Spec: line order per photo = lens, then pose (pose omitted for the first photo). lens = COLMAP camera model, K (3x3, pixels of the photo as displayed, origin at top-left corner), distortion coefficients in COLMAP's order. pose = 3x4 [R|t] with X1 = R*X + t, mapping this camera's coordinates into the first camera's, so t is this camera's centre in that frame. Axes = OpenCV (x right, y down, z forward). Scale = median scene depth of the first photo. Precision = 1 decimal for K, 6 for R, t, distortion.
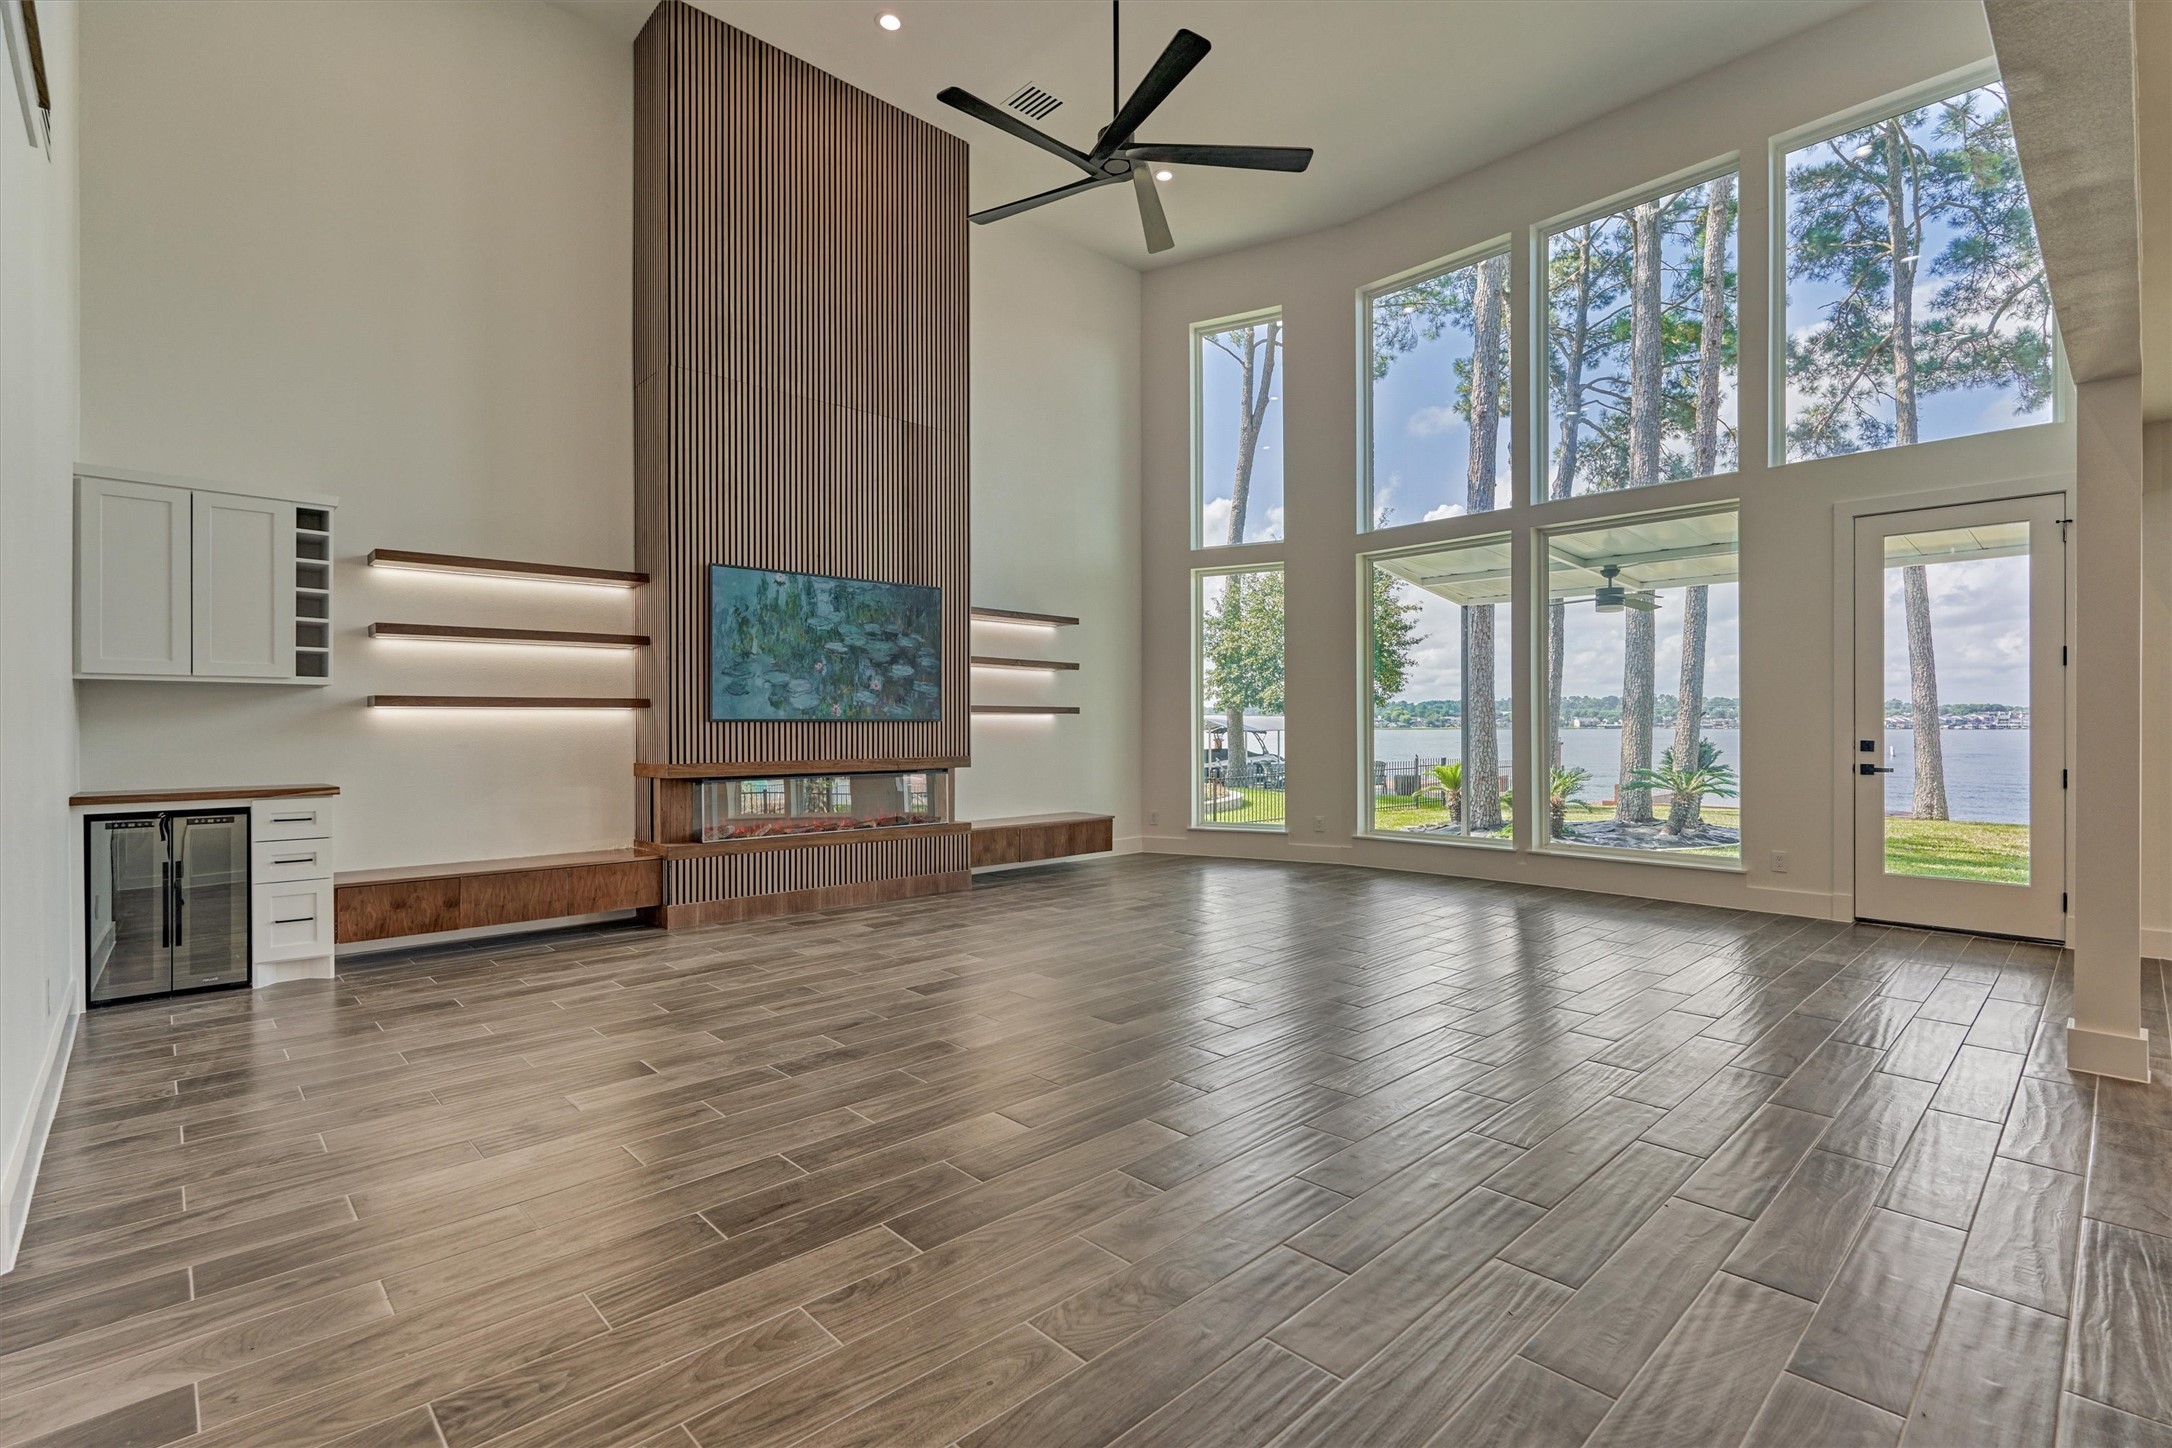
lens RADIAL K [[993.5, 0, 1075.8], [0, 993.5, 726.7], [0, 0, 1]] dist [-0.010553, 0.000350]
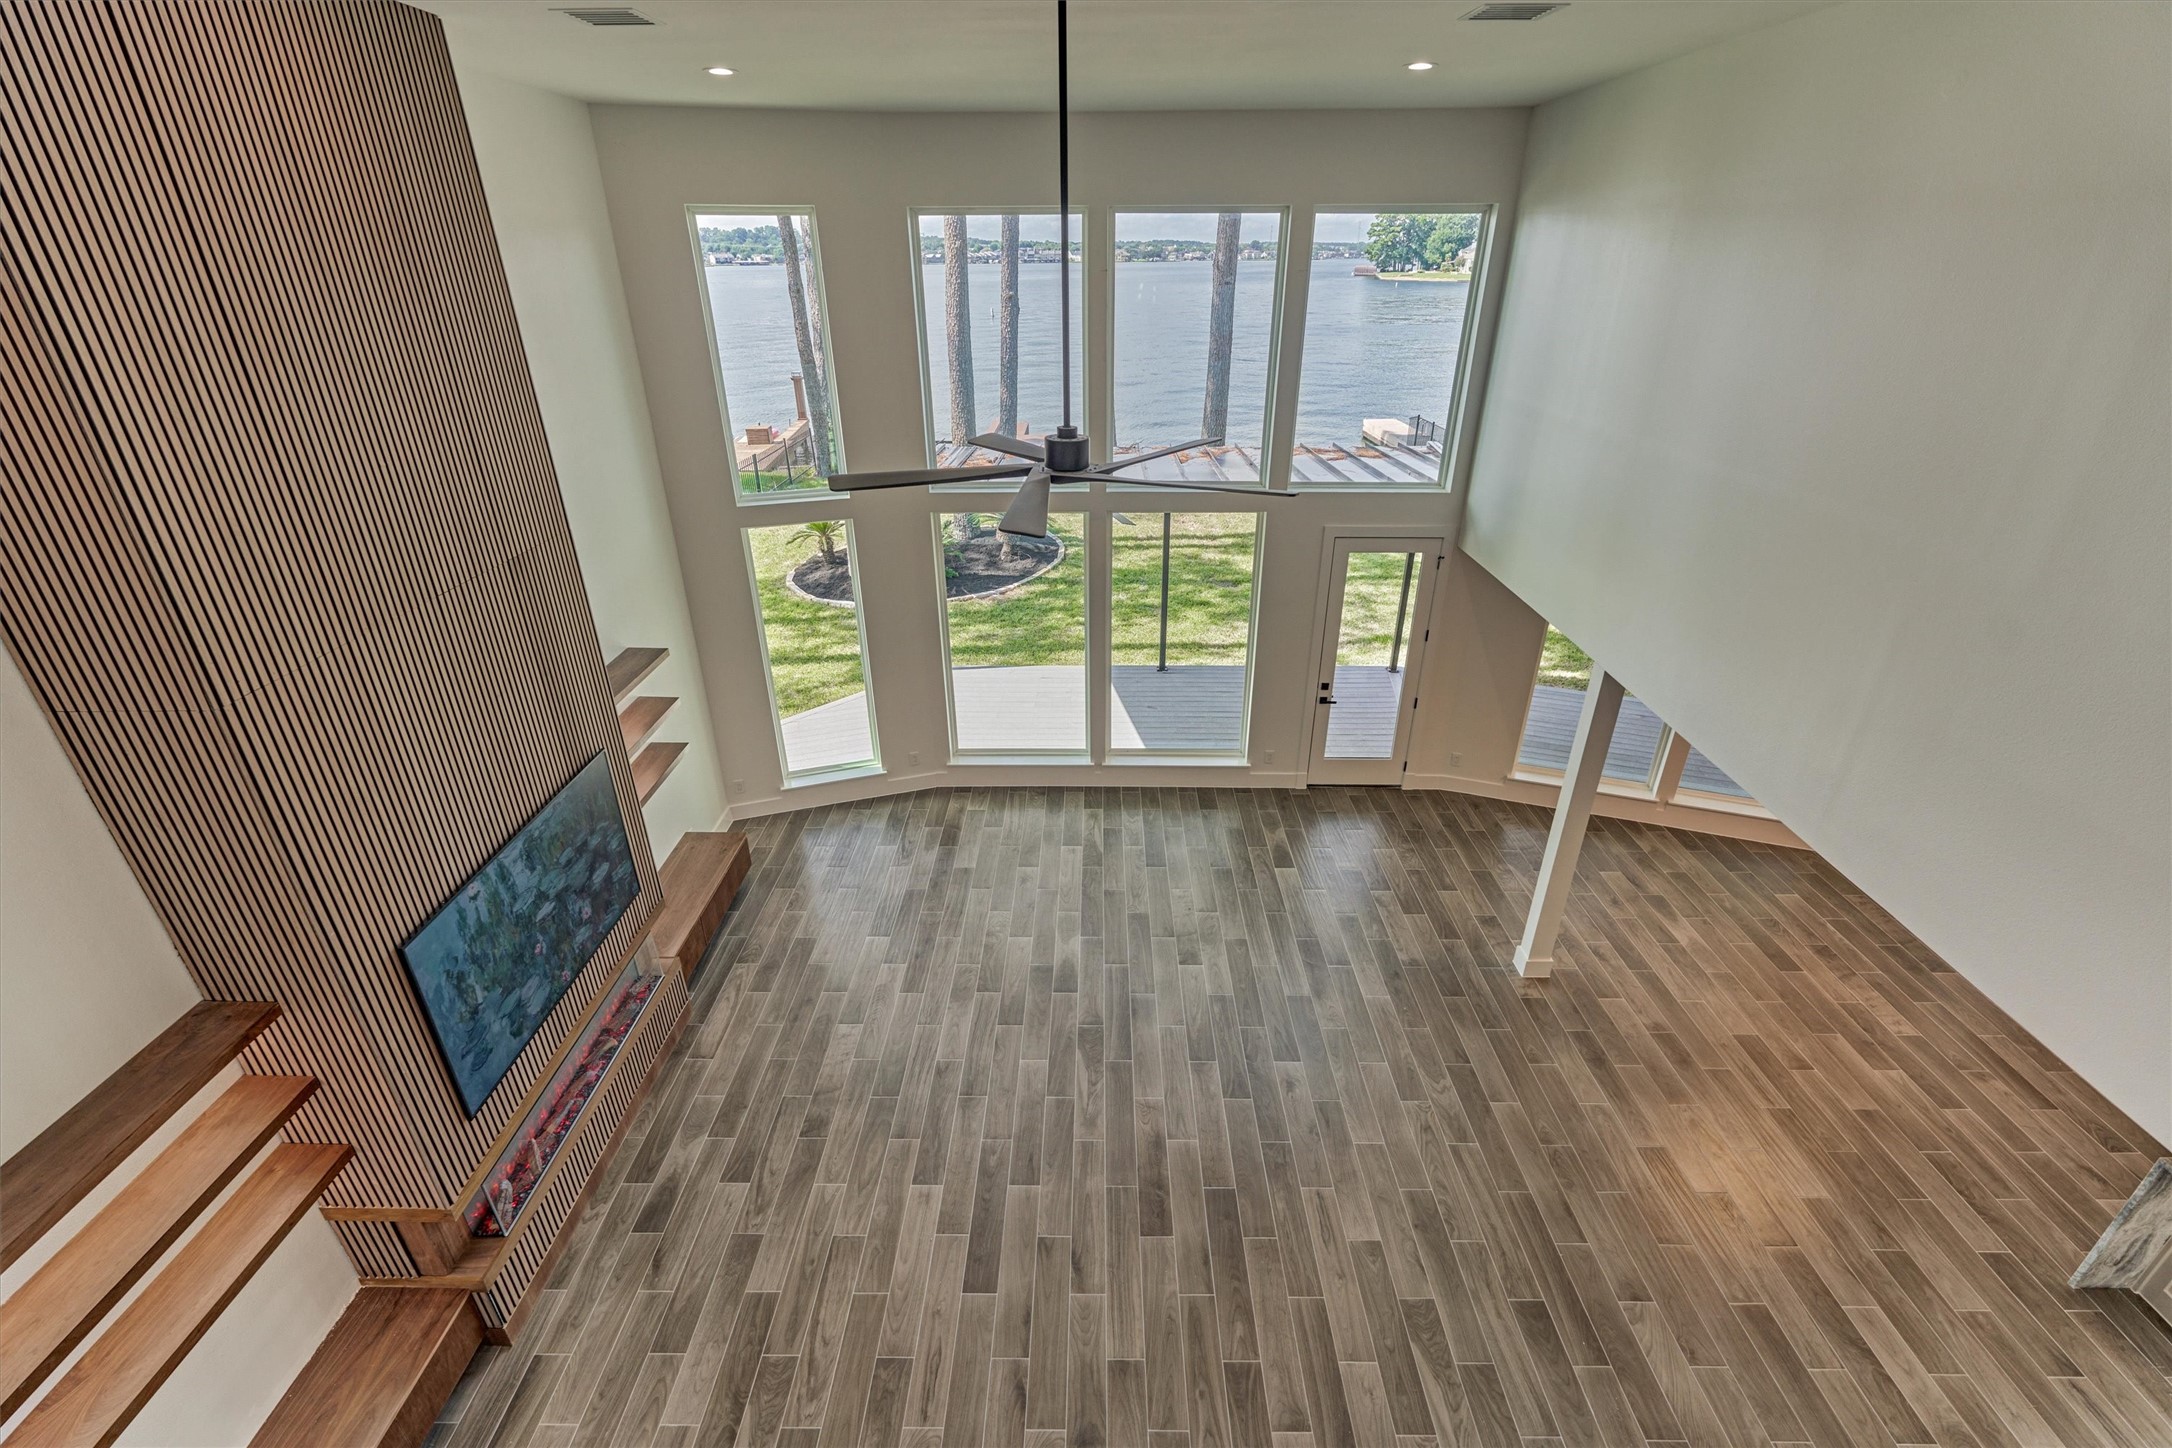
lens RADIAL K [[951.9, 0, 1080.3], [0, 951.9, 731.6], [0, 0, 1]] dist [-0.001341, -0.000122]
pose [[0.692164, -0.330344, 0.641702, -0.293227], [0.009934, 0.893380, 0.449191, -0.403201], [-0.721671, -0.304539, 0.621648, 0.236502]]
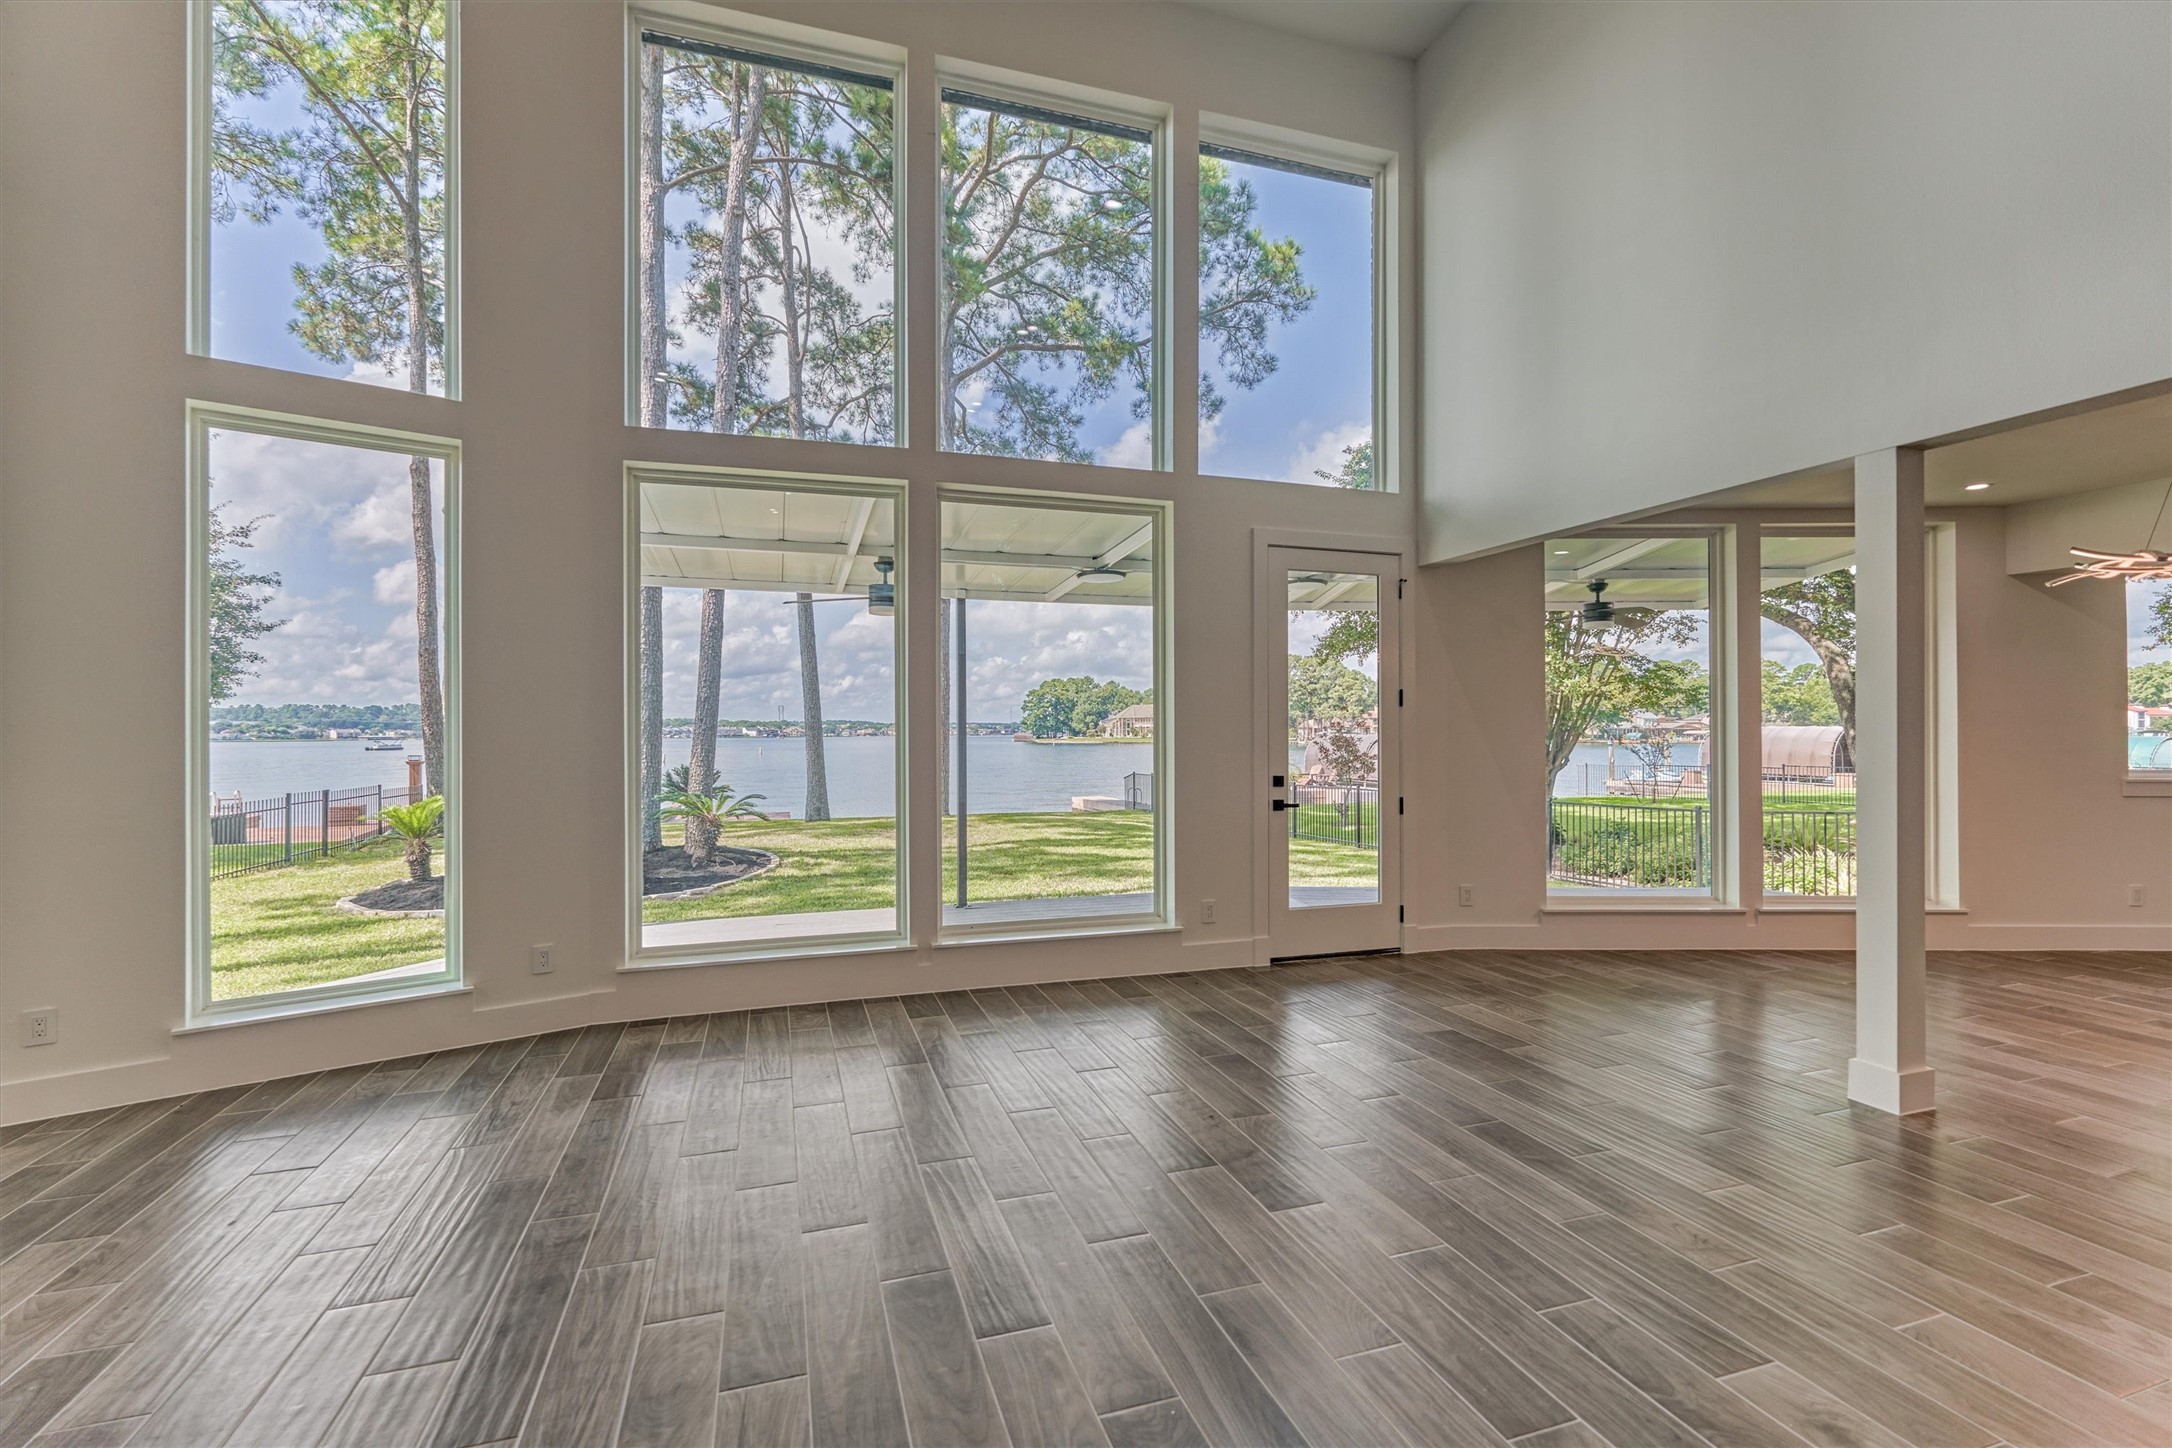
lens RADIAL K [[951.9, 0, 1089.9], [0, 951.9, 720.2], [0, 0, 1]] dist [-0.001341, -0.000122]
pose [[0.413401, 0.009833, 0.910496, -0.094703], [0.006013, 0.999890, -0.013529, -0.020372], [-0.910529, 0.011068, 0.413297, 0.541467]]
